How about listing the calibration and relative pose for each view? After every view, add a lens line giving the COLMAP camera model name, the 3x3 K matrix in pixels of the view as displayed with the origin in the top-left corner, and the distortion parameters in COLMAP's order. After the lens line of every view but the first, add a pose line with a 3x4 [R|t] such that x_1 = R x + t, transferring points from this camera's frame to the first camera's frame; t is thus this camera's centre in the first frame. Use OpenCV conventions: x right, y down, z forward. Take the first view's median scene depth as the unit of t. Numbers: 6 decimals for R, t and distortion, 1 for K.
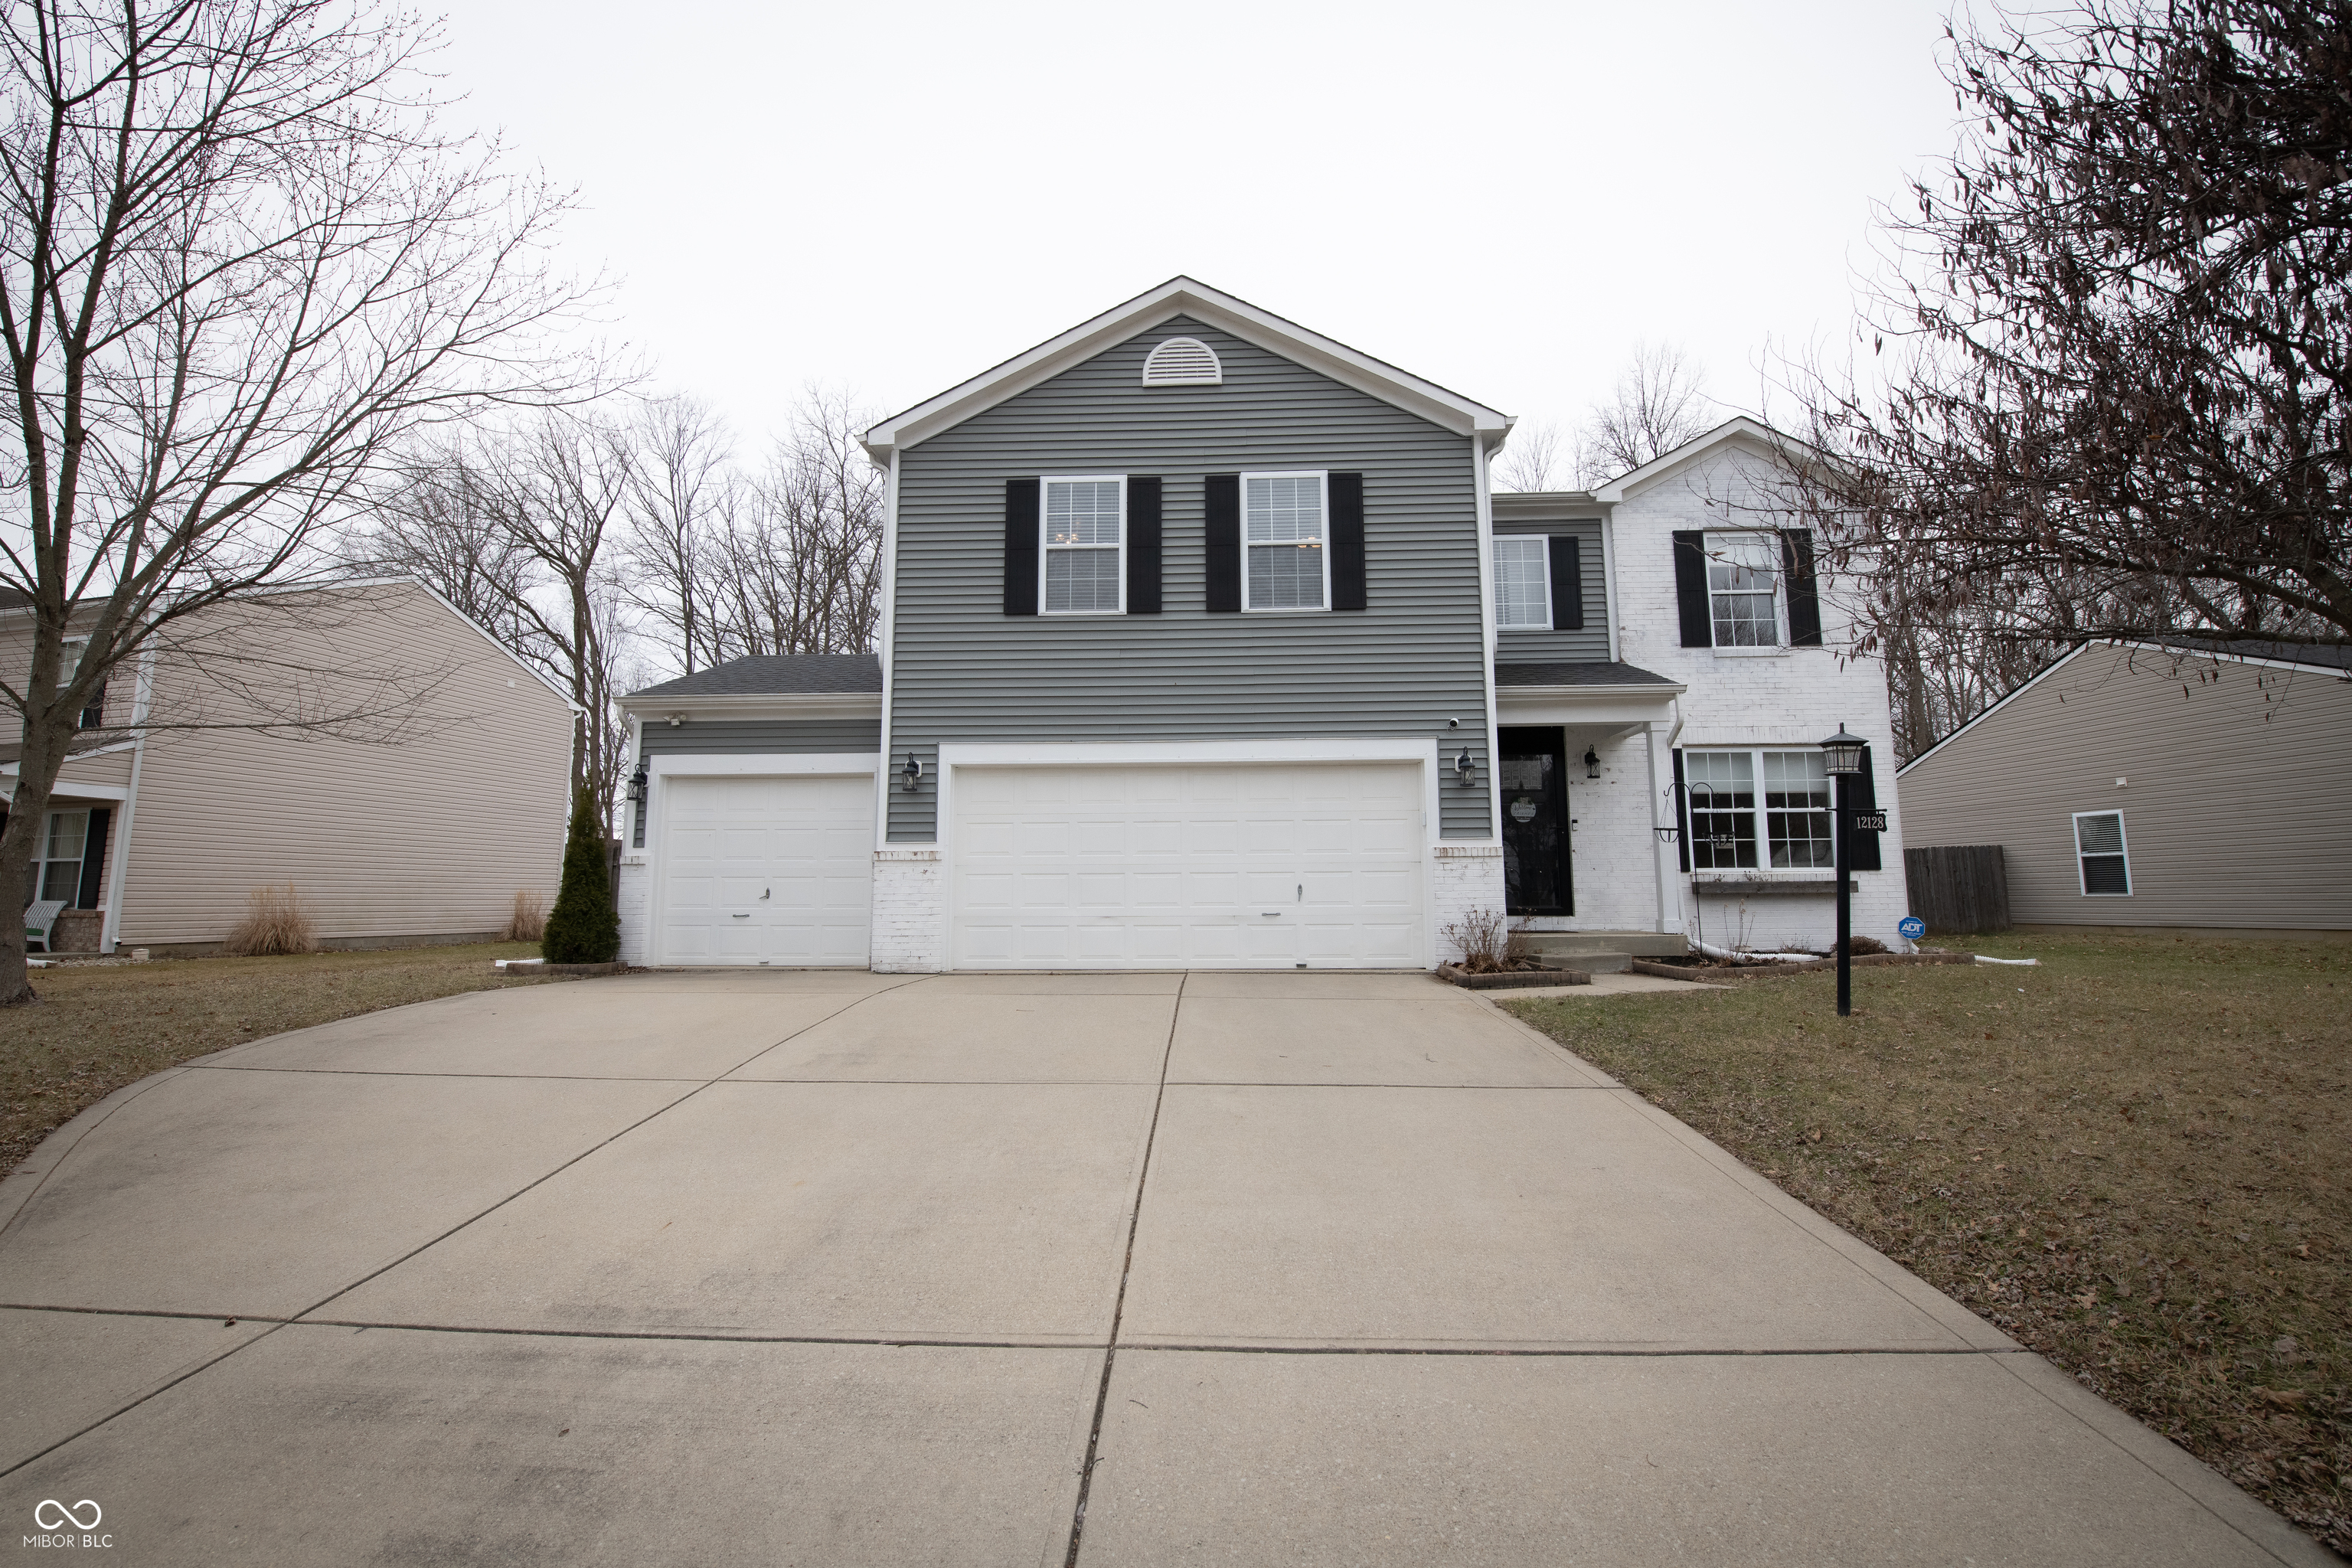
lens RADIAL K [[955.4, 0, 1177.1], [0, 955.4, 773.8], [0, 0, 1]] dist [-0.017655, -0.000764]
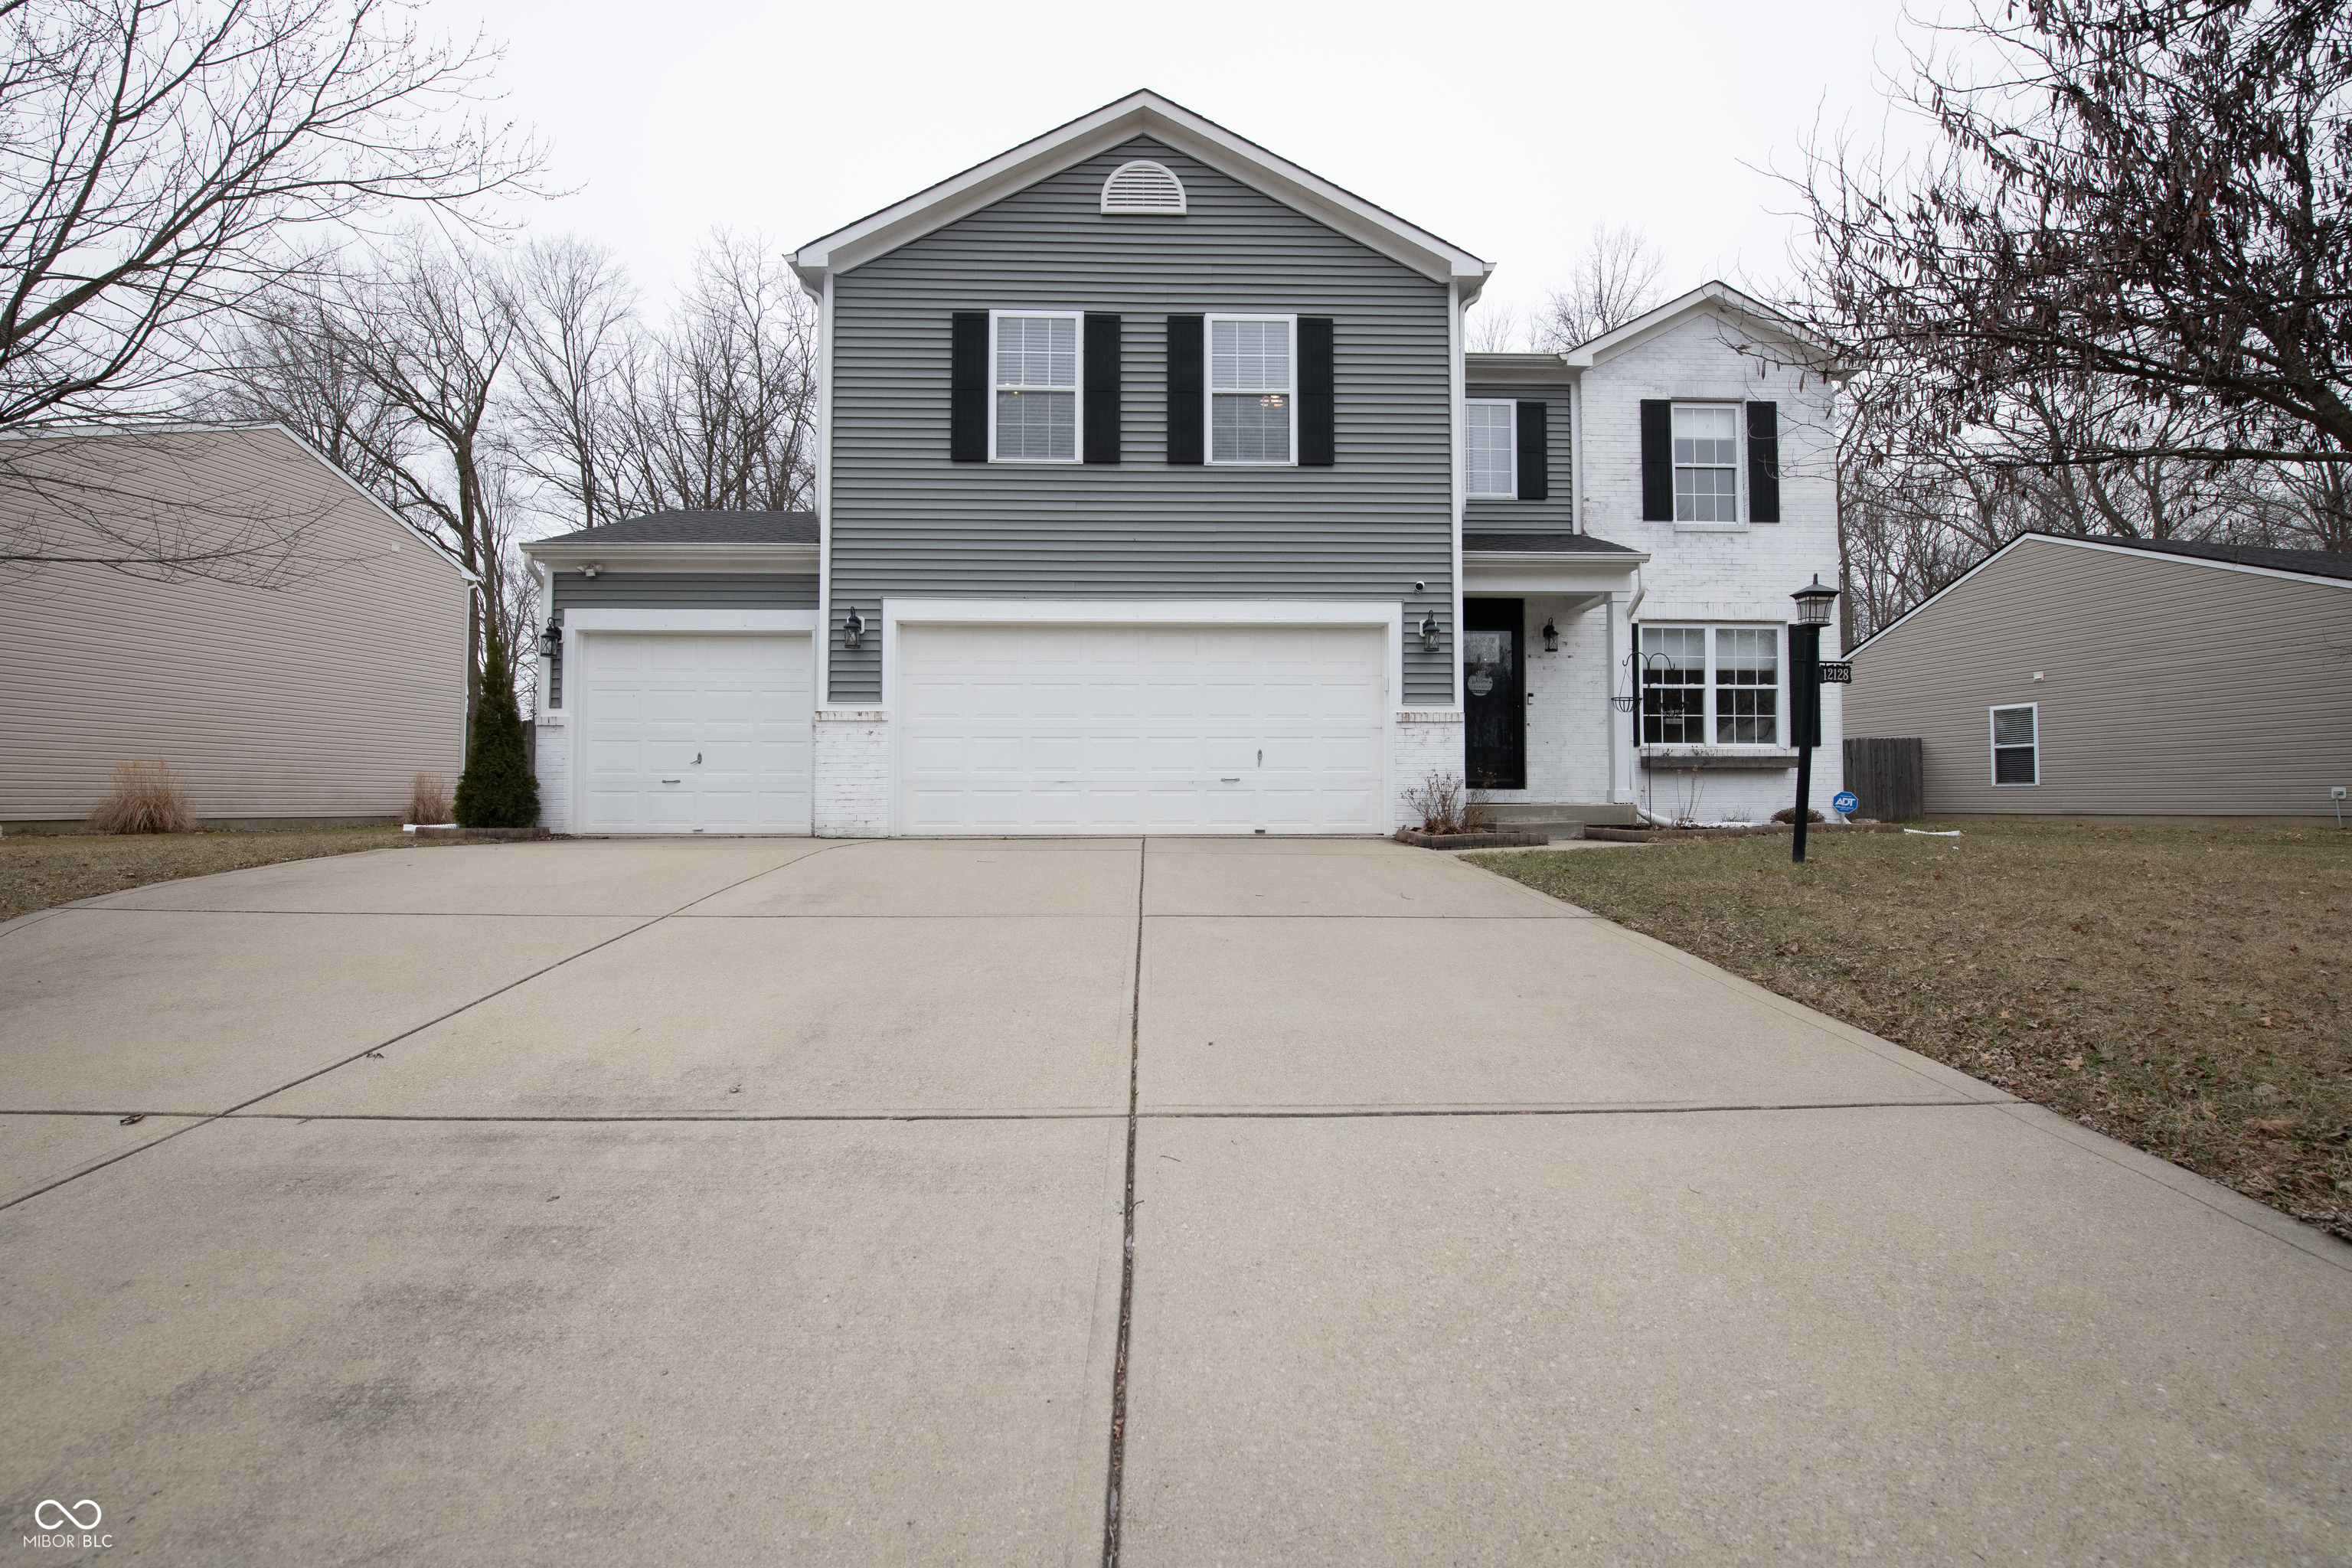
lens RADIAL K [[968.3, 0, 1176.6], [0, 968.3, 772.5], [0, 0, 1]] dist [-0.015352, -0.001932]
pose [[0.997542, 0.006258, 0.069785, -0.025369], [-0.013004, 0.995234, 0.096641, 0.042938], [-0.068848, -0.097311, 0.992870, 0.014931]]
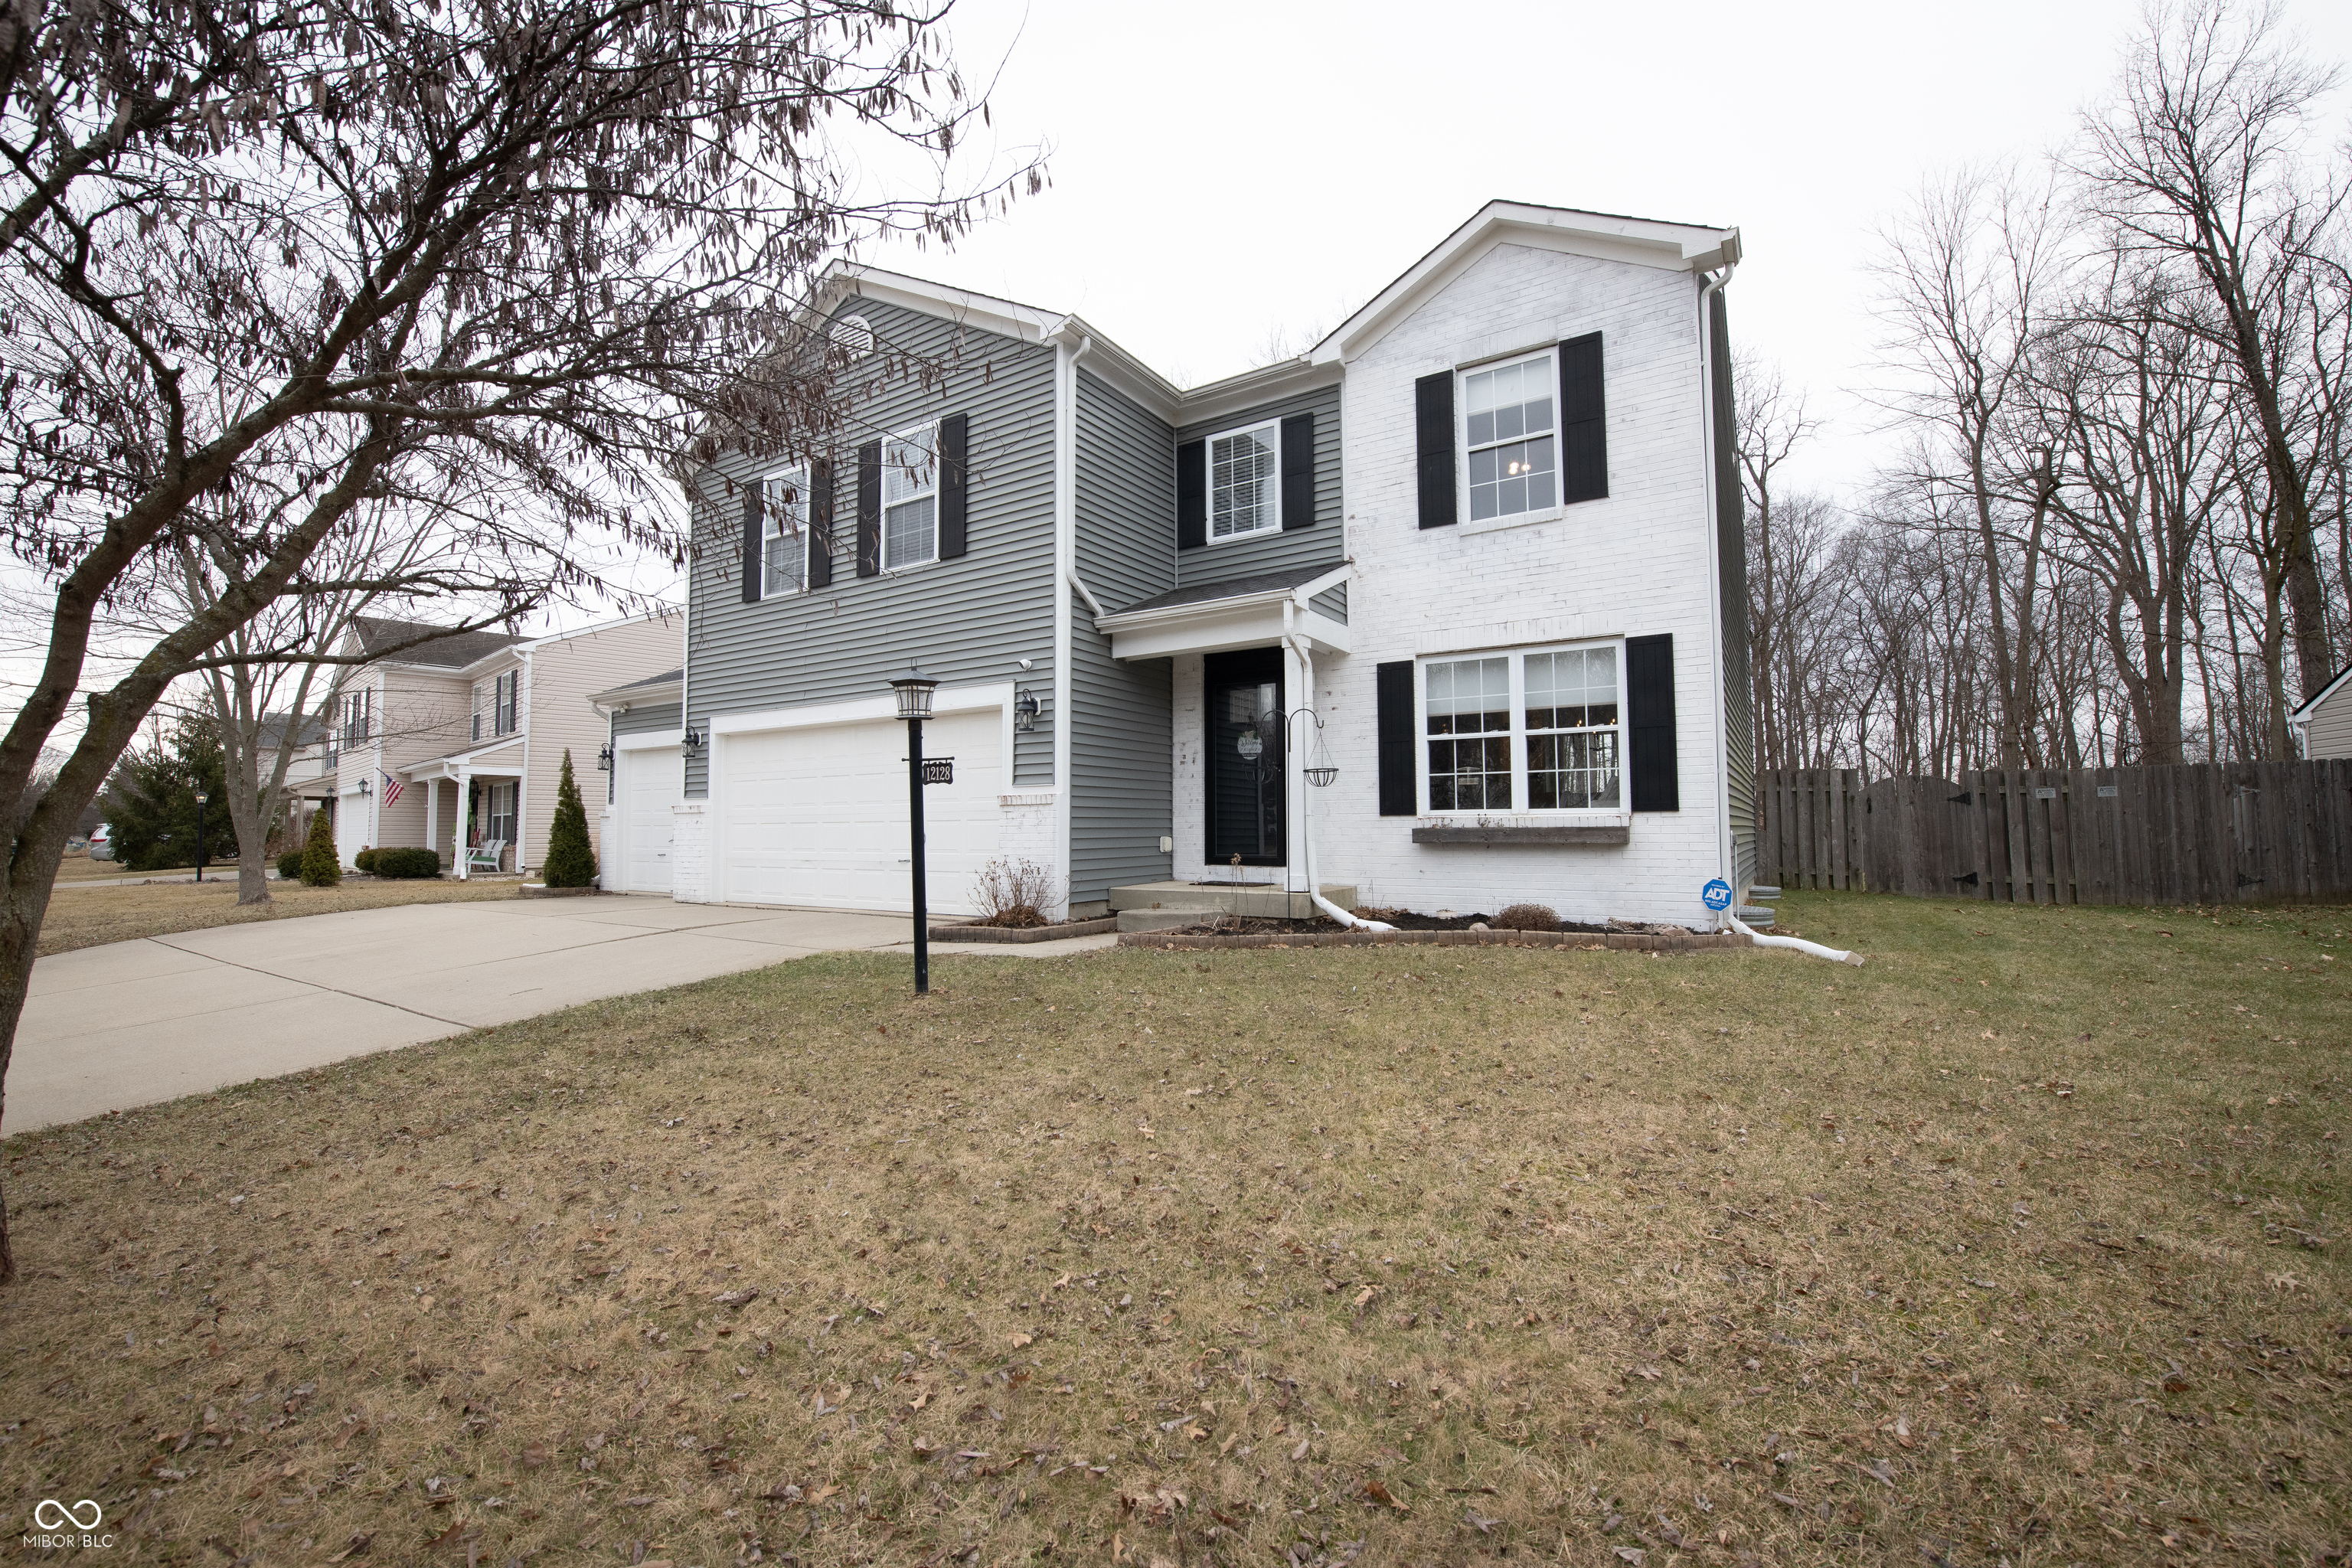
lens RADIAL K [[968.3, 0, 1176.6], [0, 968.3, 772.5], [0, 0, 1]] dist [-0.015352, -0.001932]
pose [[0.861417, -0.030312, -0.506993, 0.879641], [0.065658, 0.996487, 0.051980, 0.013503], [0.503637, -0.078065, 0.860381, 0.230719]]
